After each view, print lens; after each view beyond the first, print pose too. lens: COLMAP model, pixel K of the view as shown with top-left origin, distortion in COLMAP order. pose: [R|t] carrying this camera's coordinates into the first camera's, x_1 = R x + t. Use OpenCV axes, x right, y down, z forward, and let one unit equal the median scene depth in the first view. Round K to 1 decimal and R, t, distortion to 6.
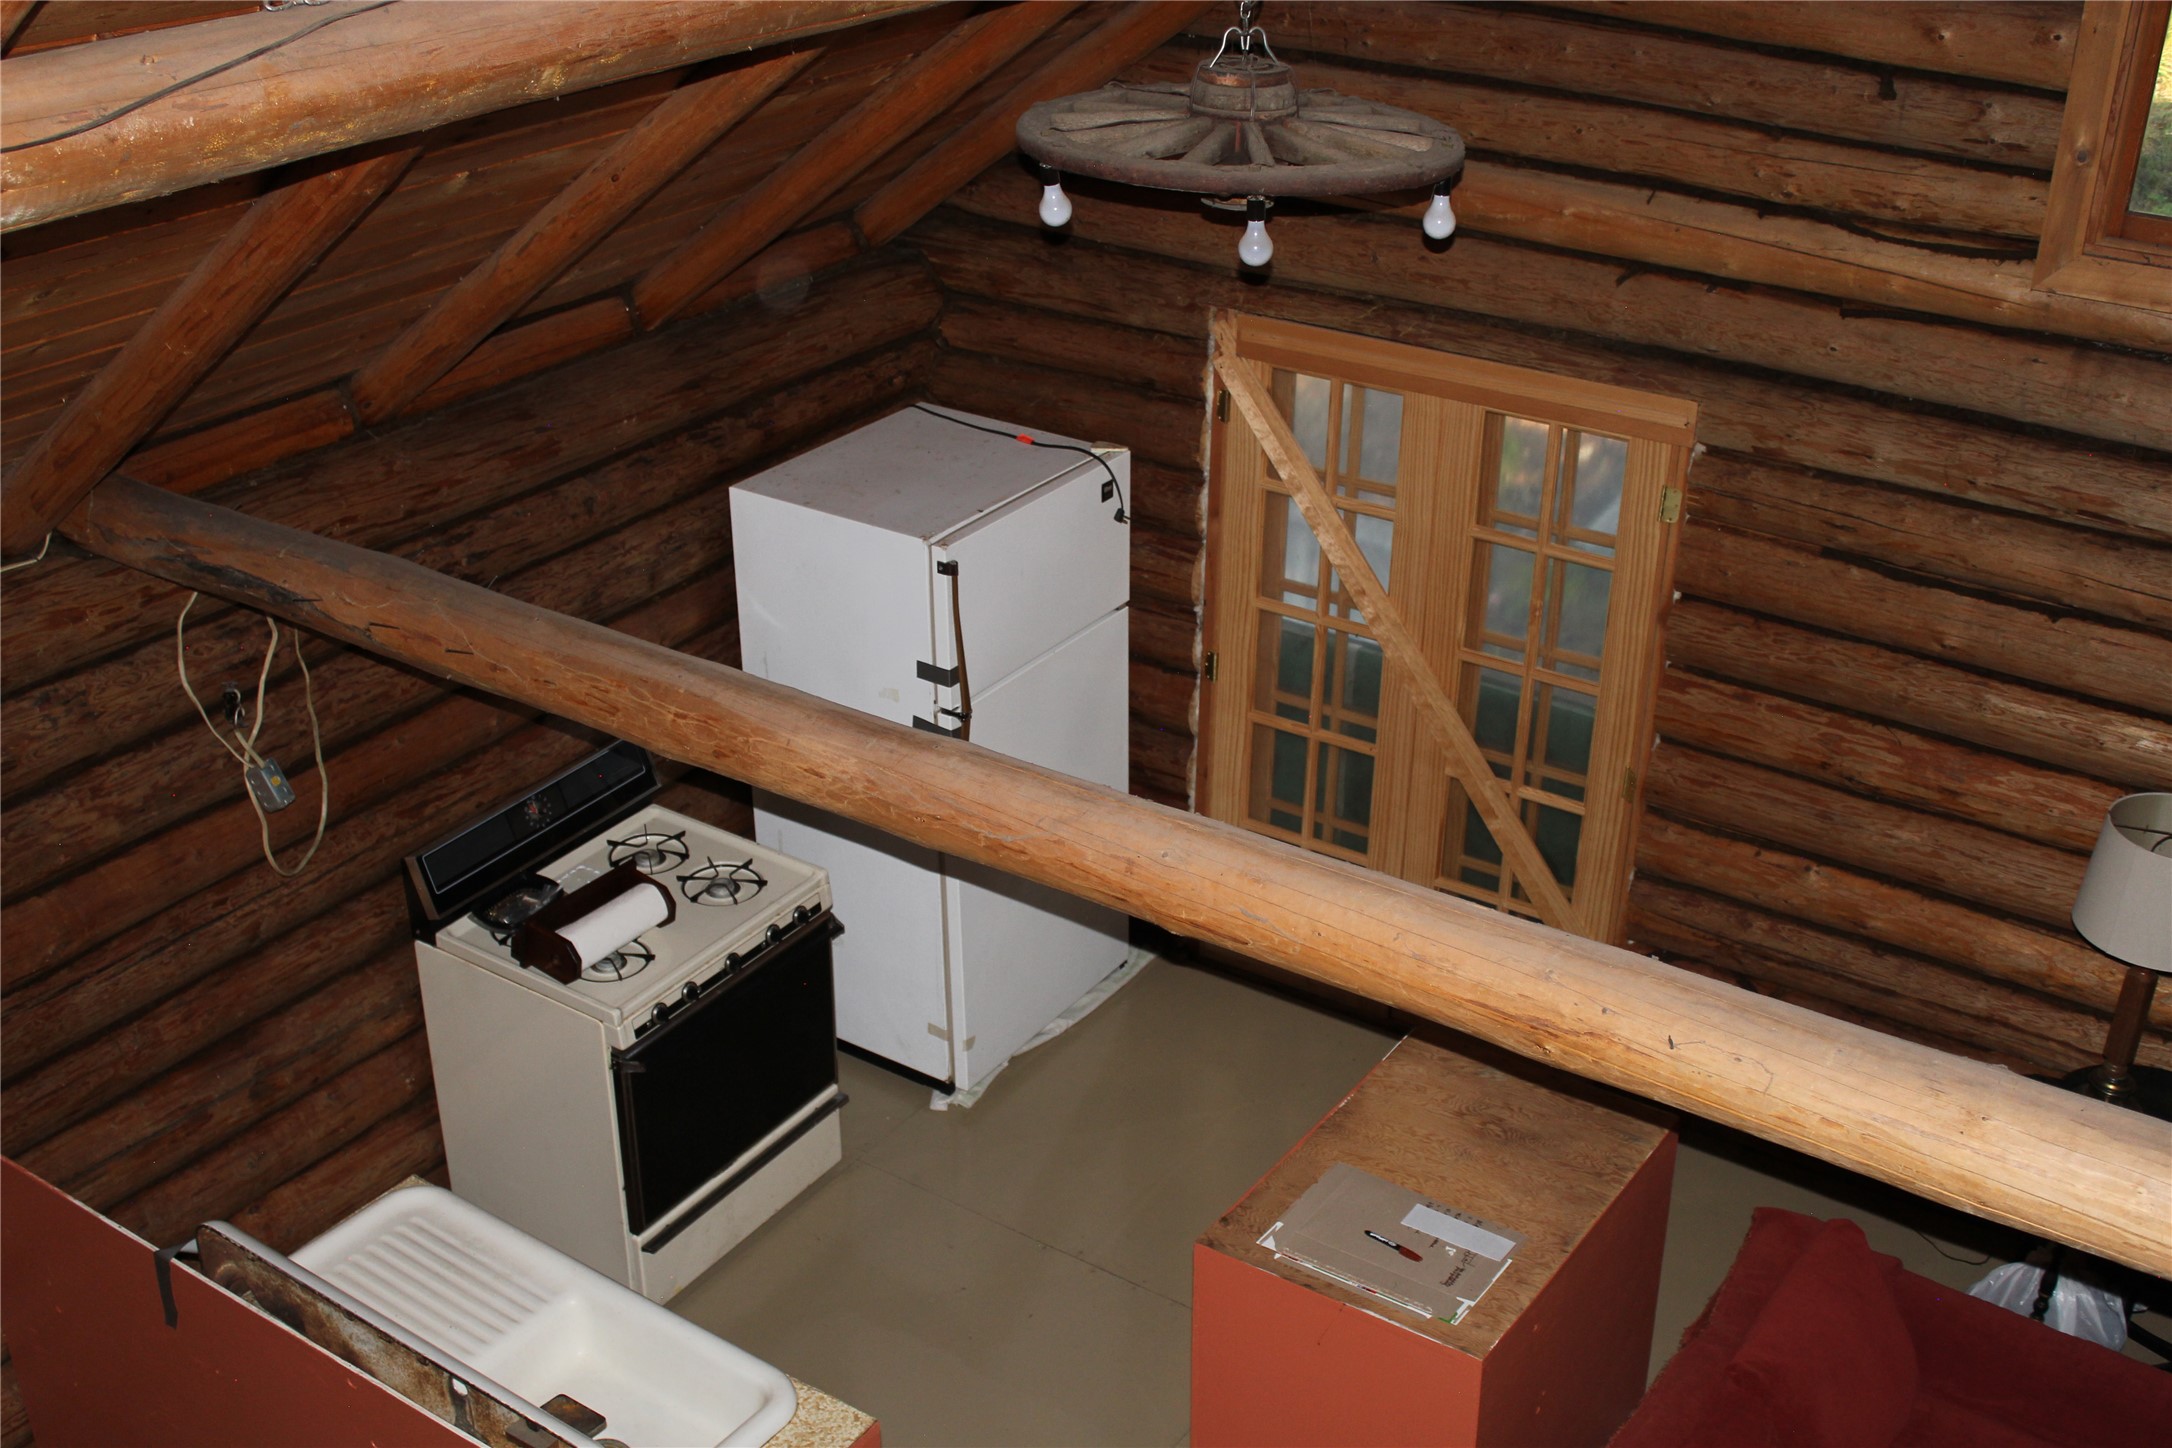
lens RADIAL K [[2353.7, 0, 1087.9], [0, 2353.7, 726.3], [0, 0, 1]] dist [-0.025664, 0.000000]
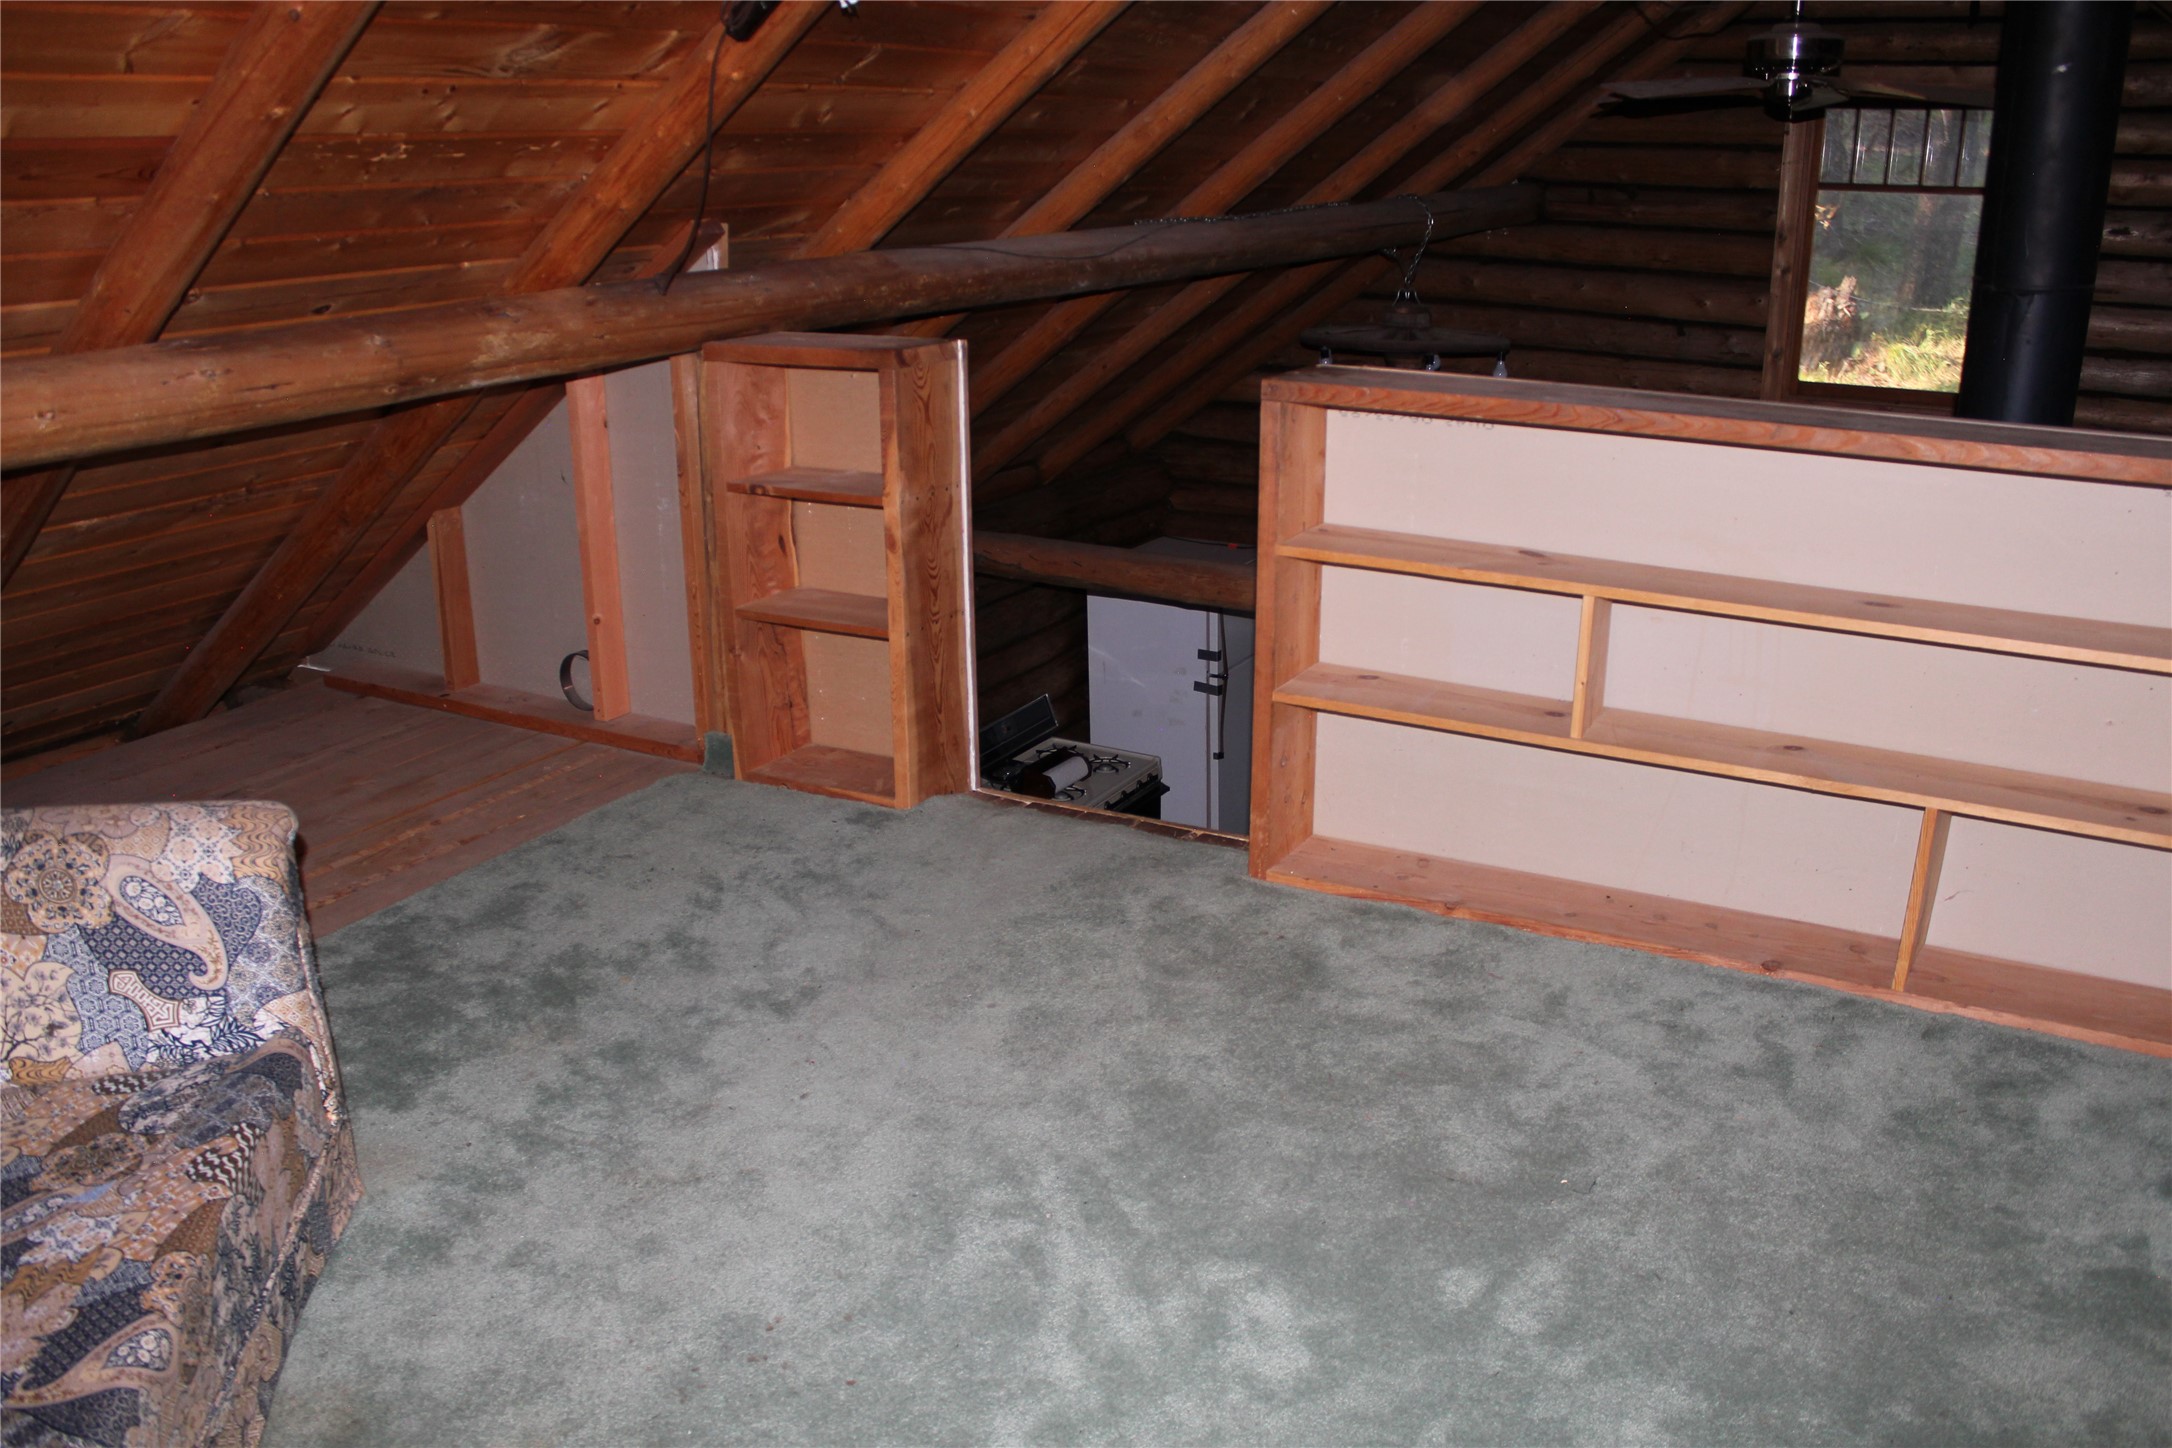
lens RADIAL K [[1792.5, 0, 1082.8], [0, 1792.5, 730.3], [0, 0, 1]] dist [-0.090540, -0.006731]
pose [[0.997203, -0.035652, 0.065684, -0.305171], [0.045678, 0.986368, -0.158086, 0.302043], [-0.059153, 0.160644, 0.985238, -0.459153]]
